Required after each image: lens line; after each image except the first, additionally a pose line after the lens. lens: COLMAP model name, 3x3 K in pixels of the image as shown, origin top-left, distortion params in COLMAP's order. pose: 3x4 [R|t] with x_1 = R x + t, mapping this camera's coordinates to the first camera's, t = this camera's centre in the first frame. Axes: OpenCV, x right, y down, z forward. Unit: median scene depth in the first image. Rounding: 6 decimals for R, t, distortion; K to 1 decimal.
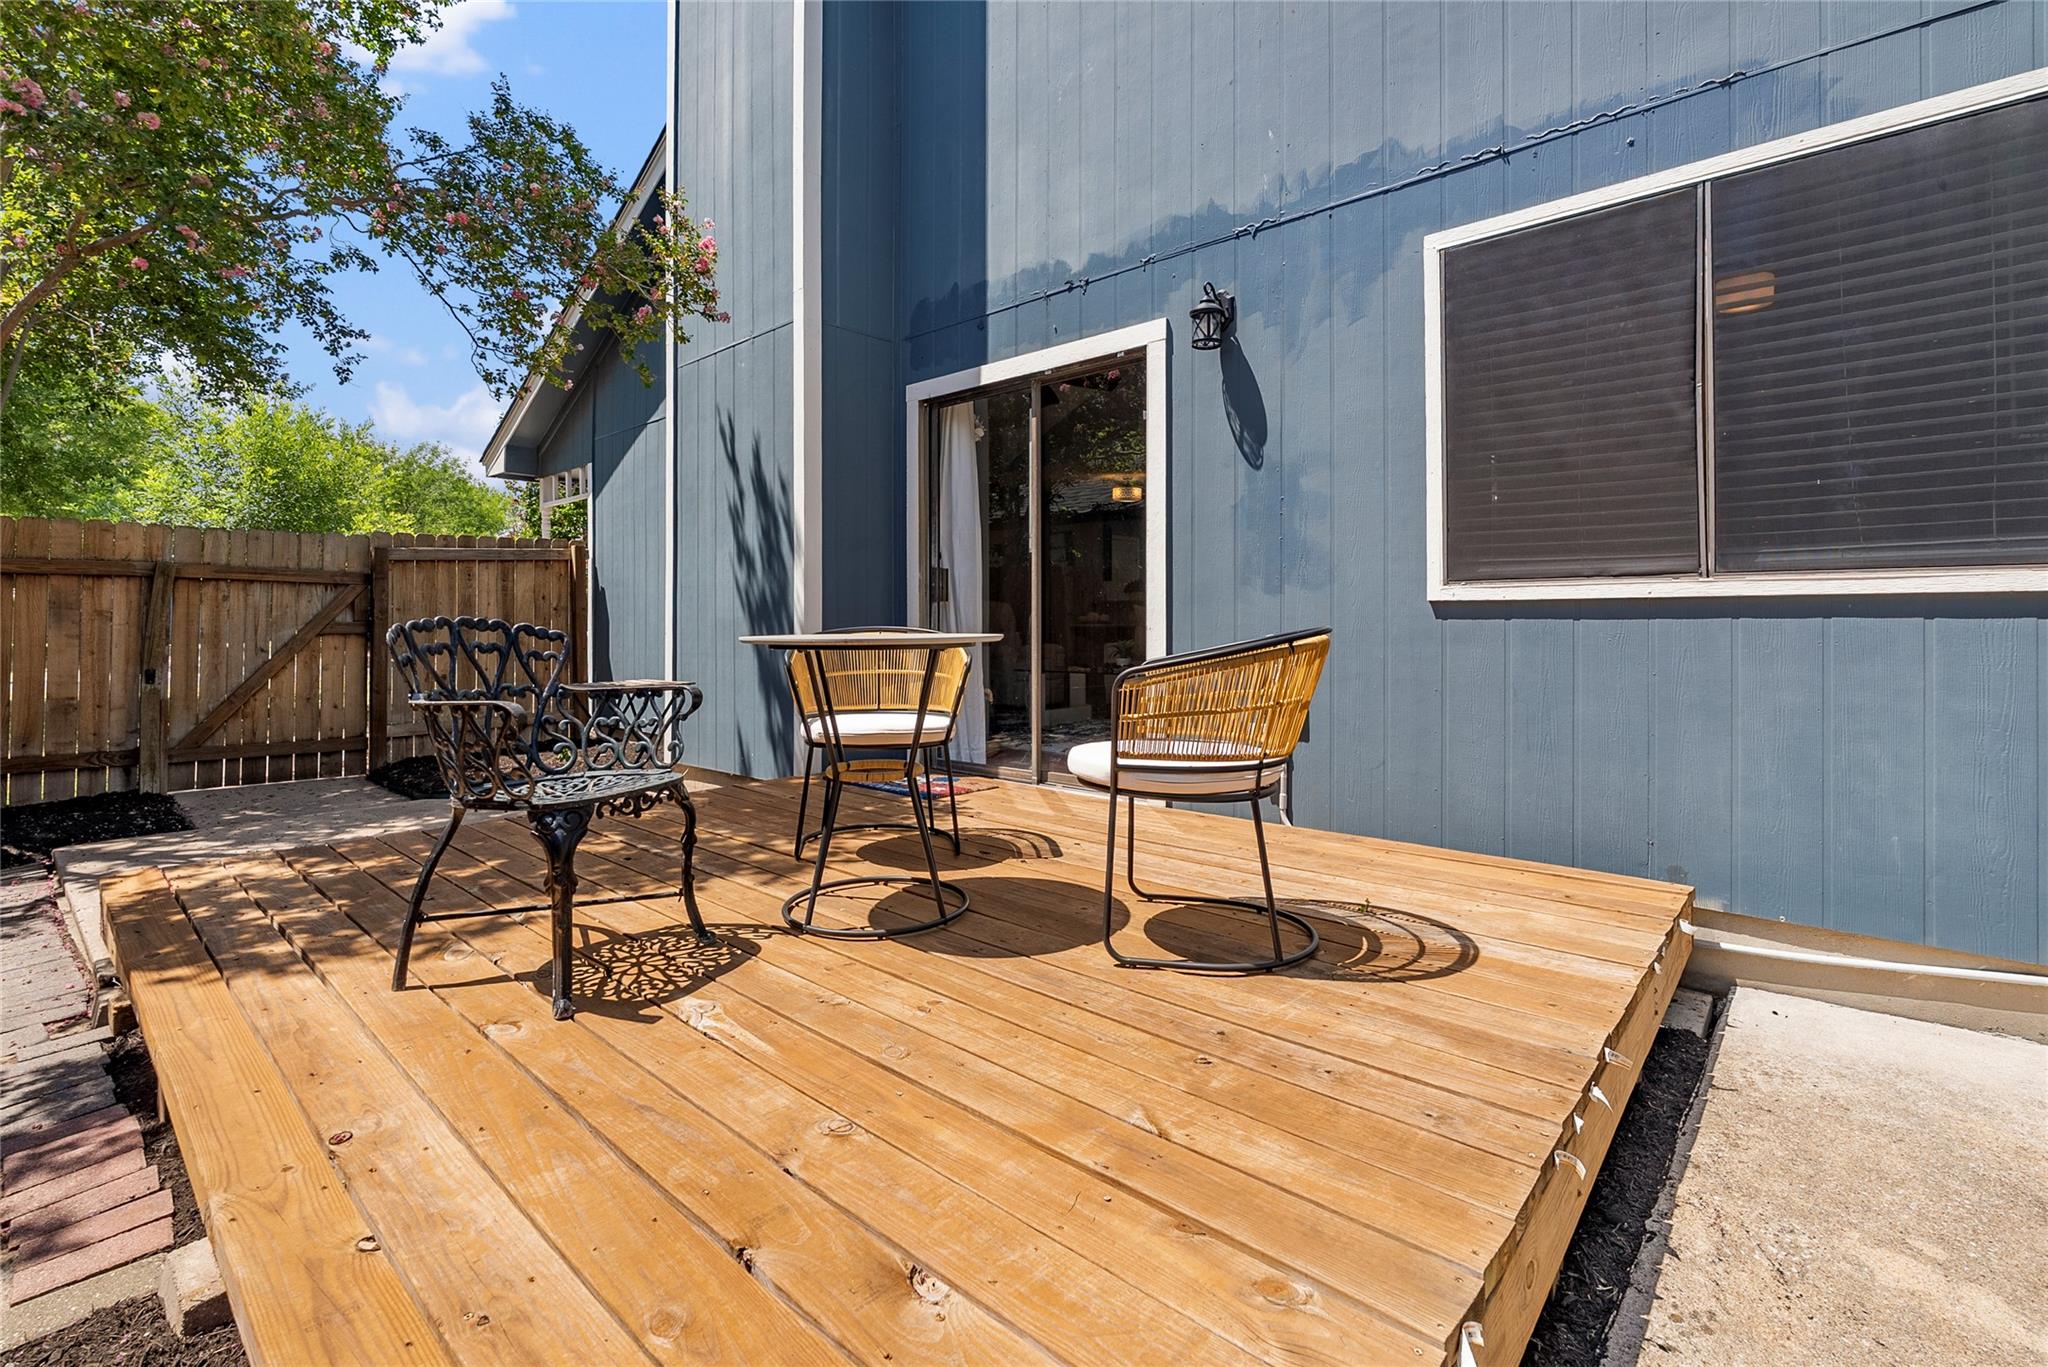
lens RADIAL K [[929.3, 0, 1024.1], [0, 929.3, 618.7], [0, 0, 1]] dist [-0.001049, -0.000505]
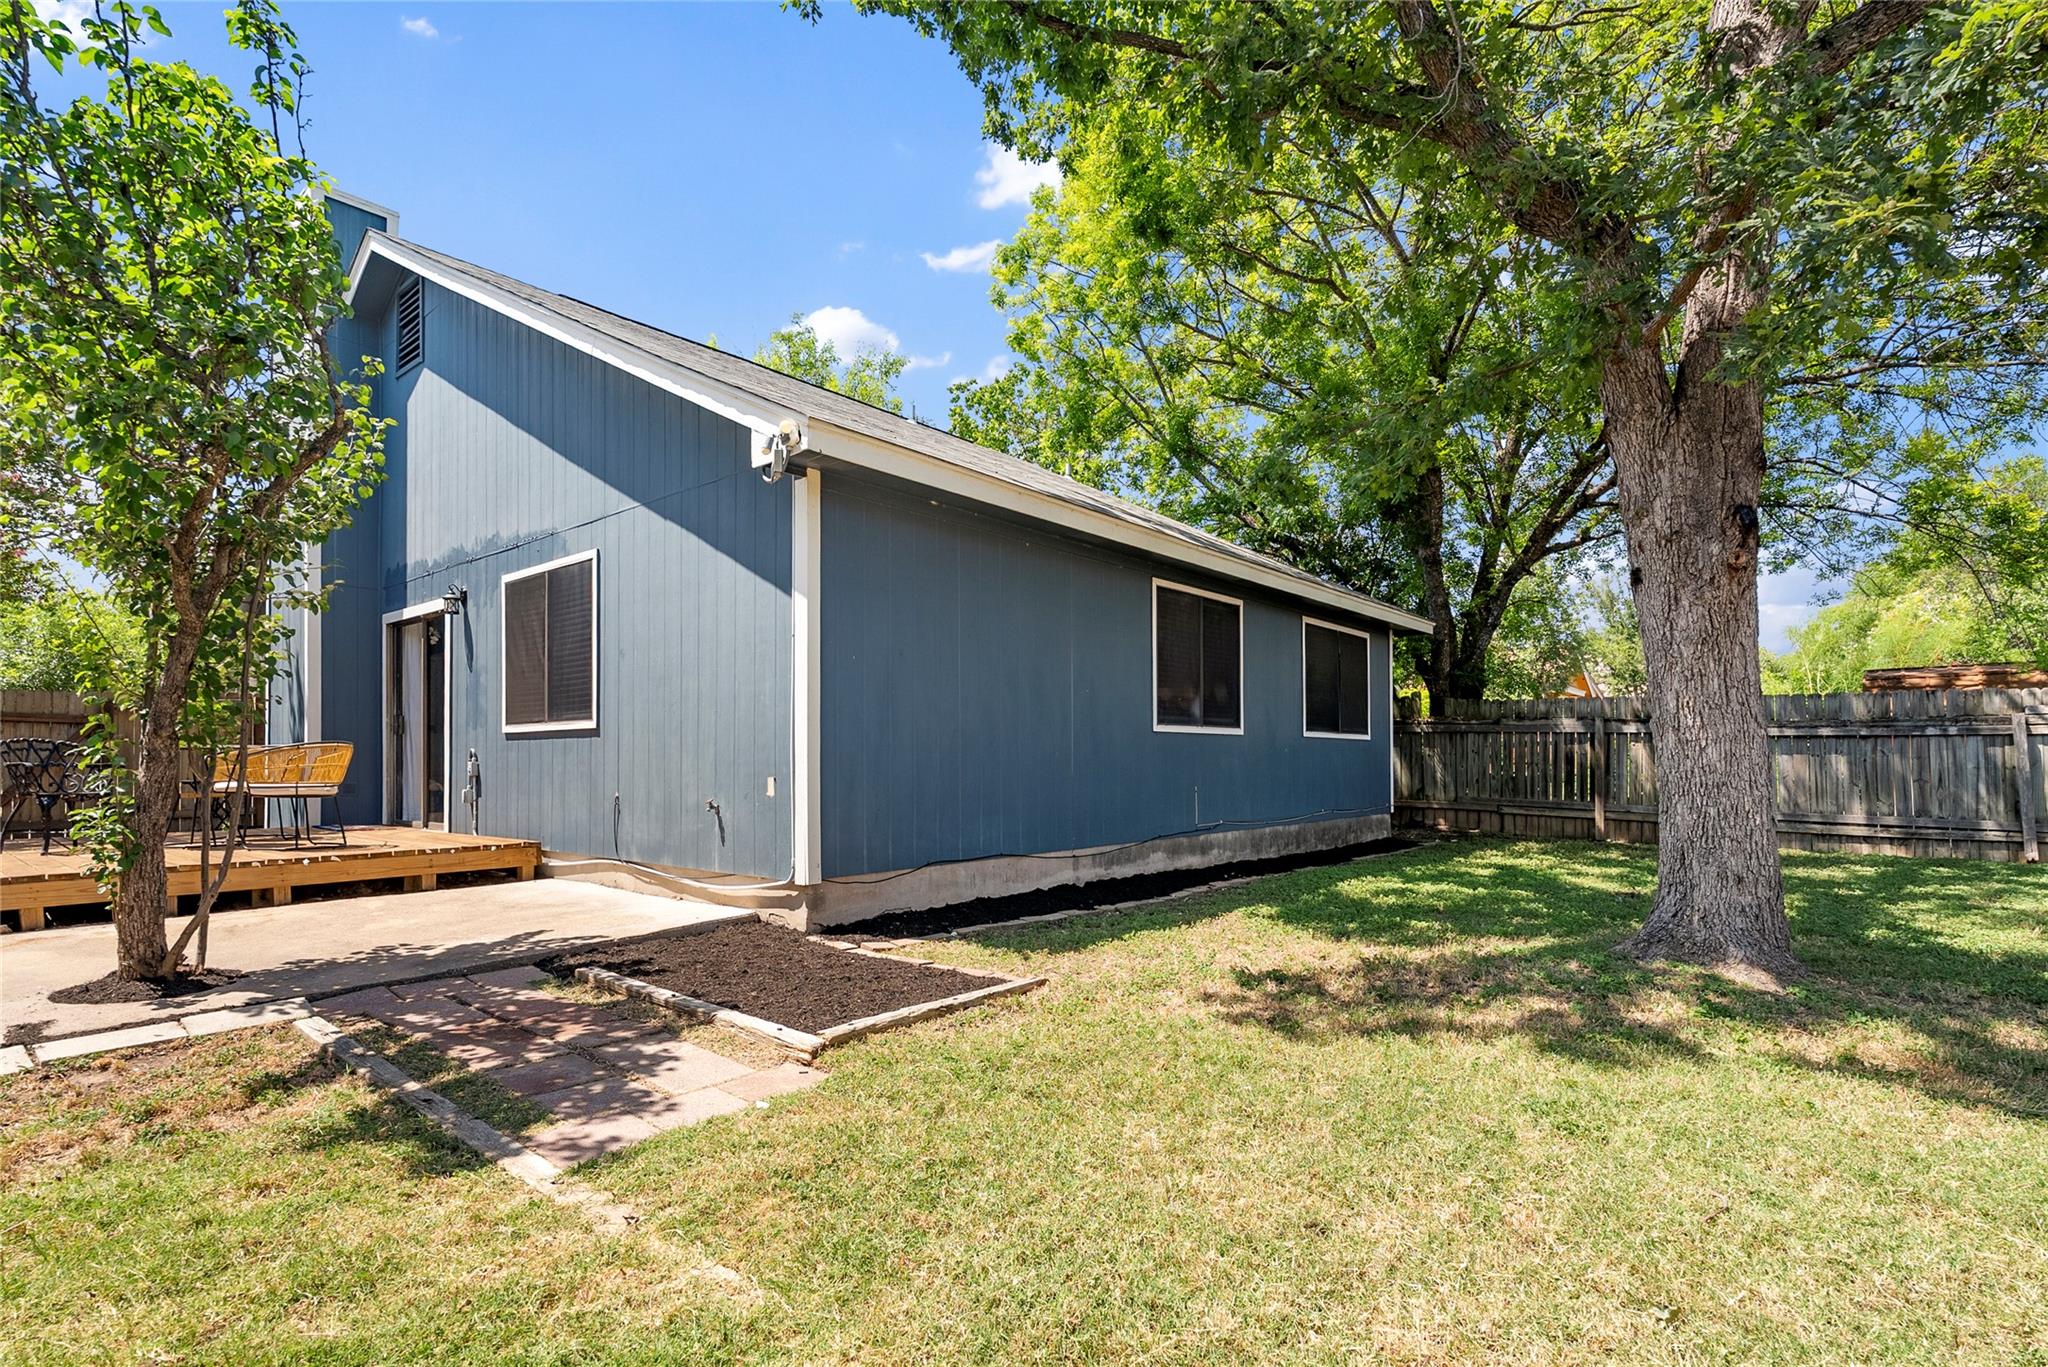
lens RADIAL K [[1008.7, 0, 1025.5], [0, 1008.7, 750.6], [0, 0, 1]] dist [0.001061, 0.000351]
pose [[0.999510, -0.001115, 0.031270, 1.890725], [0.001230, 0.999993, -0.003662, 0.041831], [-0.031266, 0.003699, 0.999504, -1.781223]]
